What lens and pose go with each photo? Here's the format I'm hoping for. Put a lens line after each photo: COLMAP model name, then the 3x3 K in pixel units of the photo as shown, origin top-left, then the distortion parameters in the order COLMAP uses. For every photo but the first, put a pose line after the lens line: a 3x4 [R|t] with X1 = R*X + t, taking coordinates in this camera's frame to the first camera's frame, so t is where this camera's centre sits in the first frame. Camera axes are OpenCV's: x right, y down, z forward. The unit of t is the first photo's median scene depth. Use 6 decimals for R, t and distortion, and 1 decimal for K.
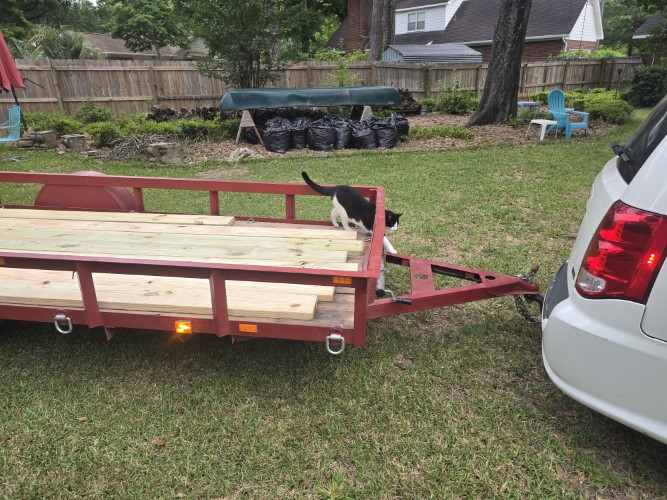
lens RADIAL K [[440.7, 0, 333.5], [0, 440.7, 250.0], [0, 0, 1]] dist [0.043319, -0.034716]
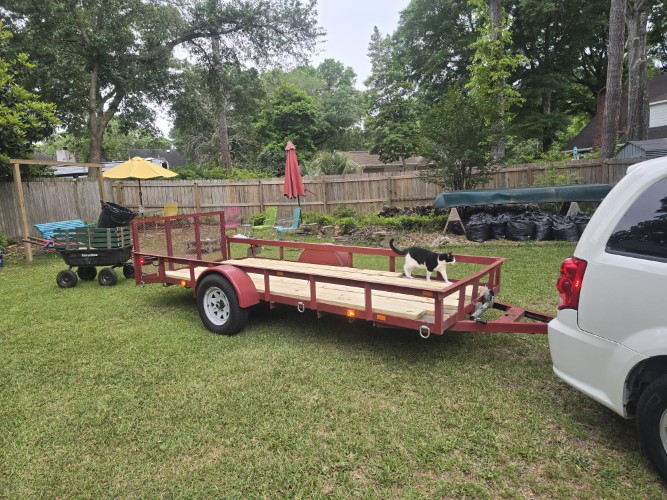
lens RADIAL K [[440.7, 0, 333.5], [0, 440.7, 250.0], [0, 0, 1]] dist [0.043319, -0.034716]
pose [[0.870056, 0.036294, -0.491614, 0.110492], [-0.138376, 0.975170, -0.172904, 0.050171], [0.473132, 0.218464, 0.853475, -0.155843]]
